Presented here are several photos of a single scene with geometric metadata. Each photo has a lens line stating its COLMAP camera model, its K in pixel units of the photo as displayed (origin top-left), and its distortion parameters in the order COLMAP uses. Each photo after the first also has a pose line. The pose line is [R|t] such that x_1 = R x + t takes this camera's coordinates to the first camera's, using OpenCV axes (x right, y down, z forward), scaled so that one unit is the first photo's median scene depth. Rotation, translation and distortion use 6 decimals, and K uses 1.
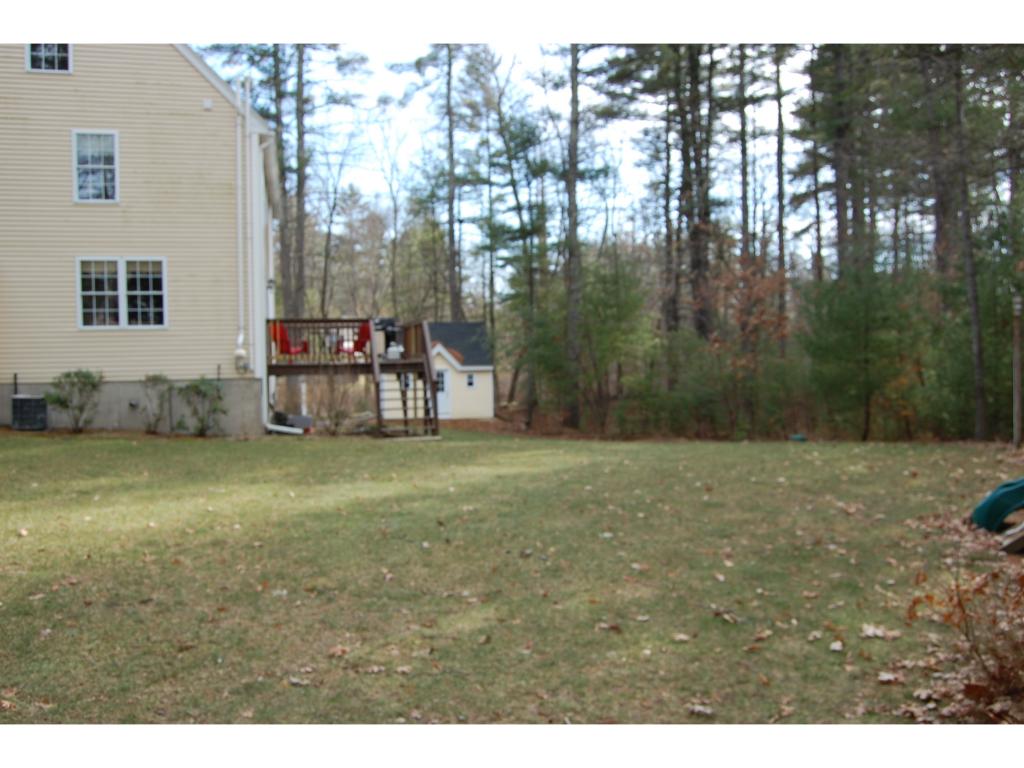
lens RADIAL K [[847.0, 0, 512.6], [0, 847.0, 402.3], [0, 0, 1]] dist [-0.074342, 0.009069]
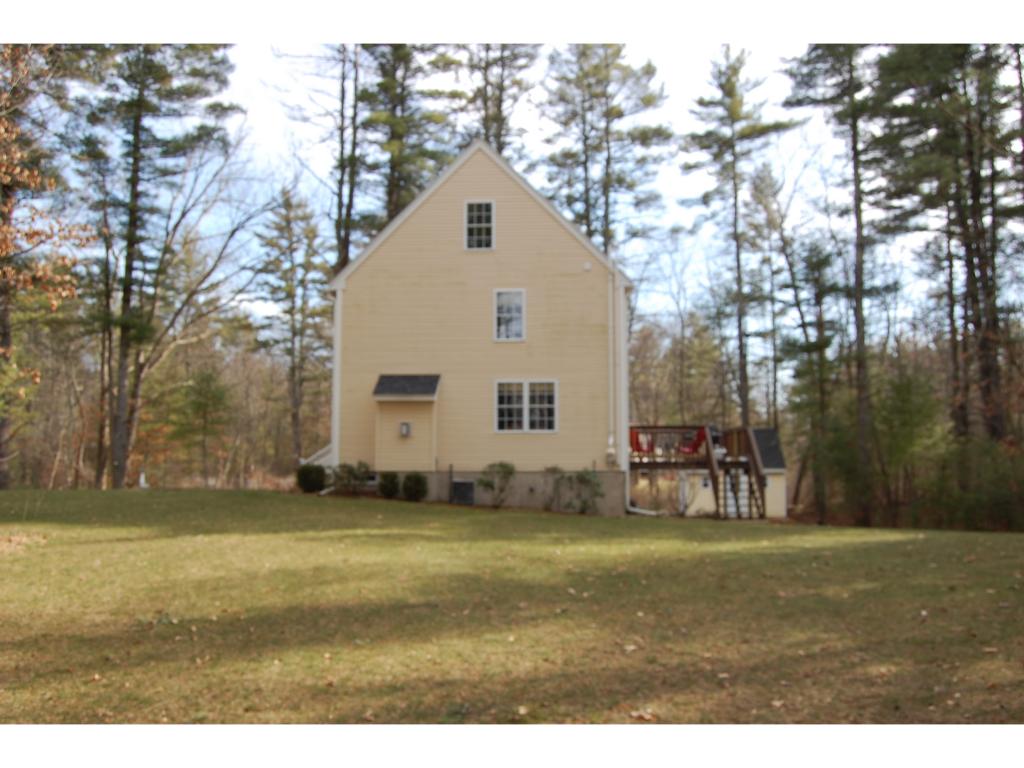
lens RADIAL K [[847.0, 0, 512.6], [0, 847.0, 402.3], [0, 0, 1]] dist [-0.074342, 0.009069]
pose [[0.953620, -0.008604, -0.300890, -0.026433], [-0.028871, 0.992369, -0.119878, 0.010302], [0.299625, 0.123005, 0.946094, -0.113339]]
